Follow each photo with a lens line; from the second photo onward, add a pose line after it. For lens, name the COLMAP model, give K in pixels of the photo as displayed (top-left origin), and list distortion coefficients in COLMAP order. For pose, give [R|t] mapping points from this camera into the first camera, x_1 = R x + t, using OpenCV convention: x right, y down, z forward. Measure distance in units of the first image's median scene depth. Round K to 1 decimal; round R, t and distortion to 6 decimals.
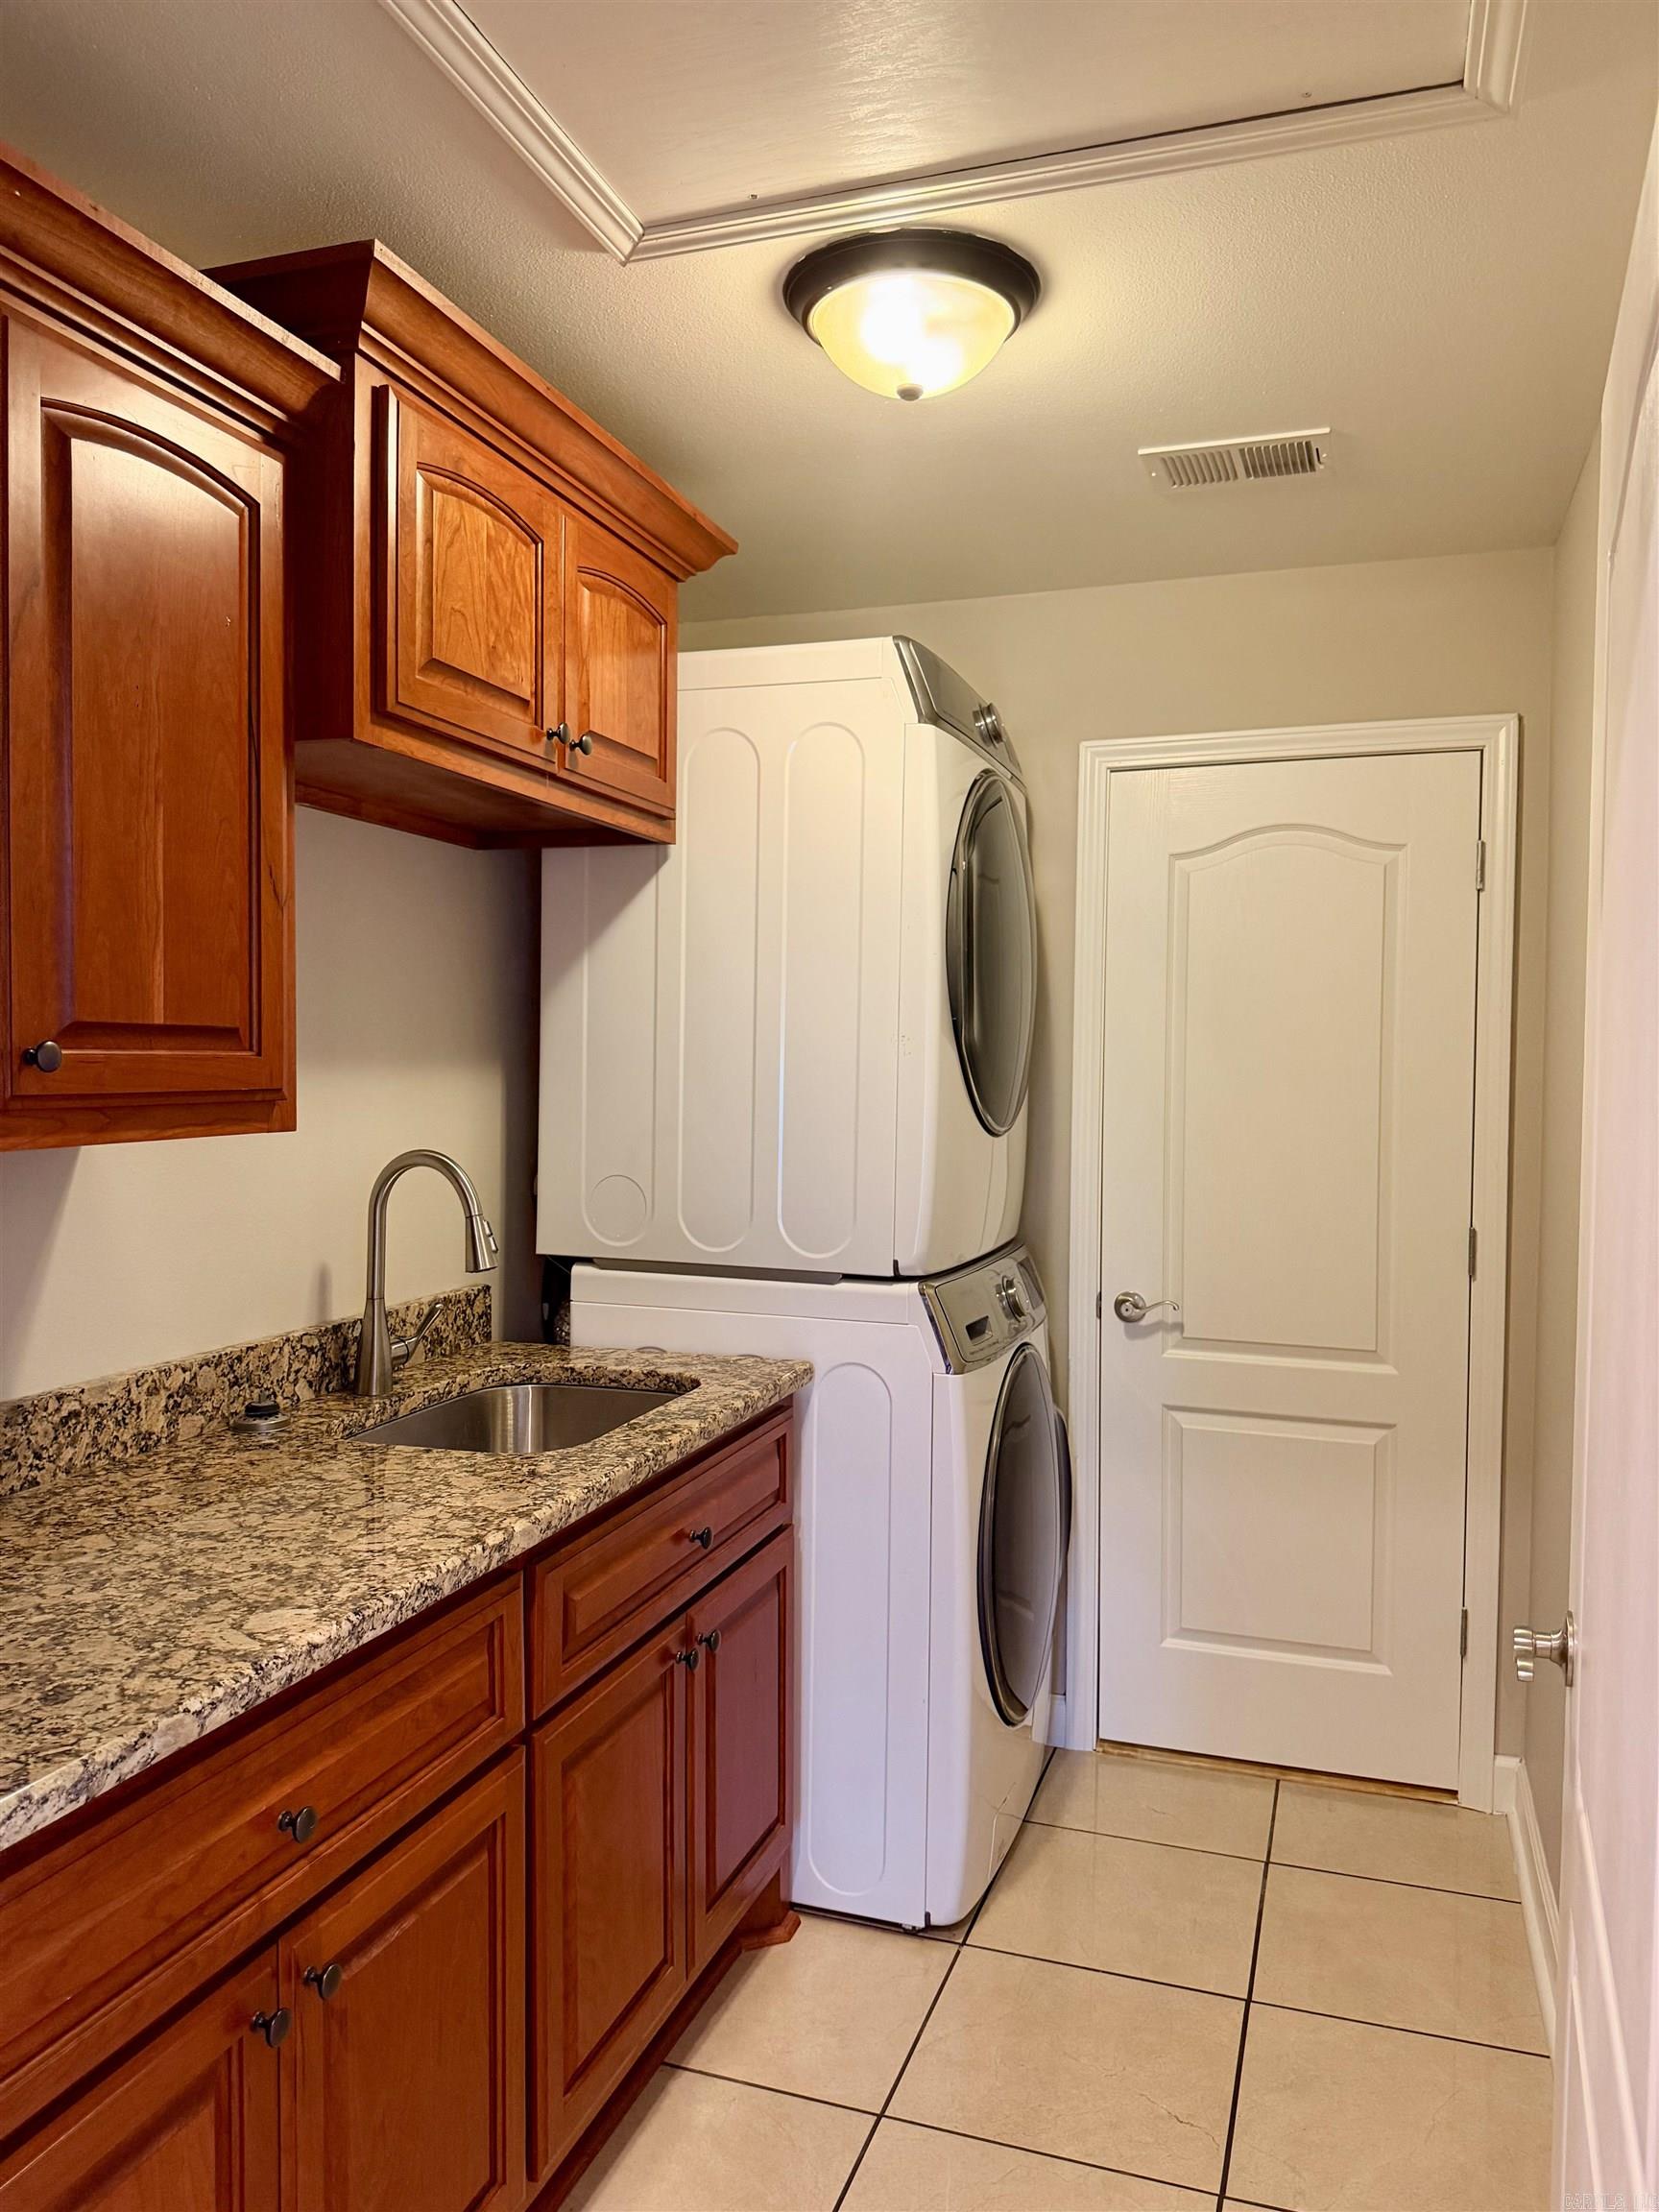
lens RADIAL K [[1550.5, 0, 824.0], [0, 1550.5, 1093.0], [0, 0, 1]] dist [0.076395, -0.102941]
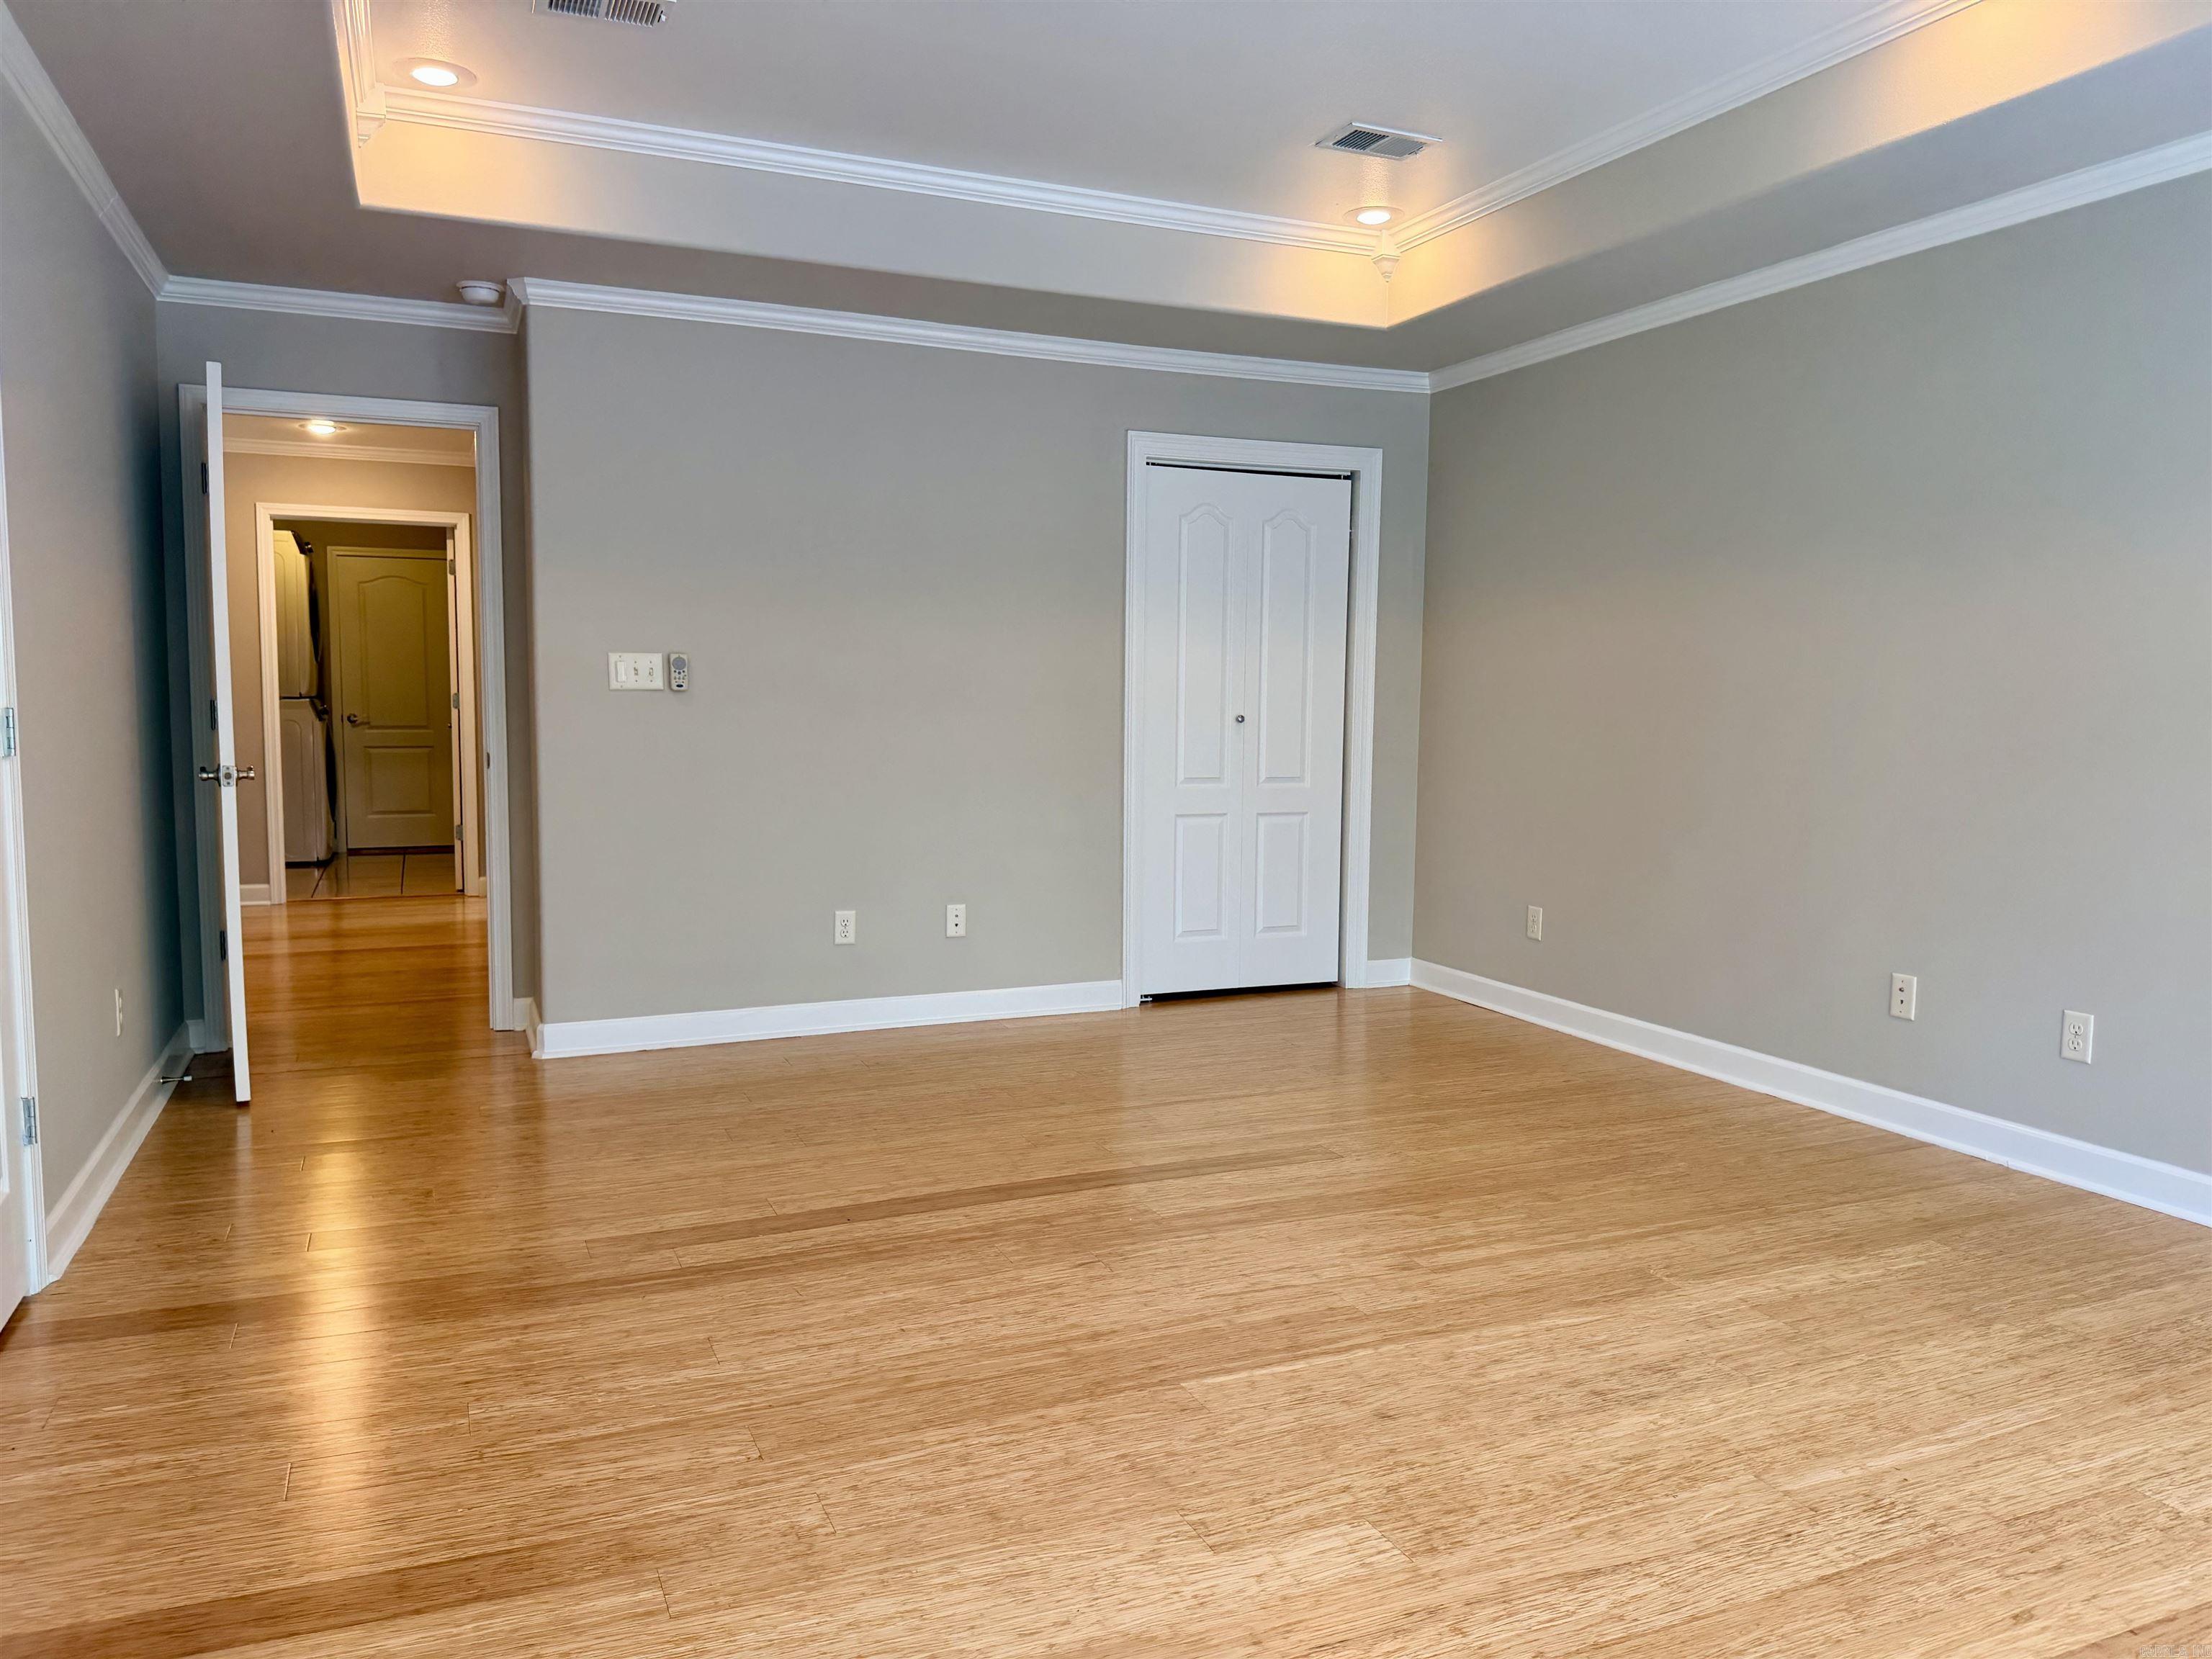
lens RADIAL K [[1550.5, 0, 1095.3], [0, 1550.5, 838.0], [0, 0, 1]] dist [0.076395, -0.102941]
pose [[0.723928, -0.061706, 0.687110, -1.111796], [0.017914, 0.997337, 0.070692, 0.206181], [-0.689642, -0.038867, 0.723106, -2.896771]]
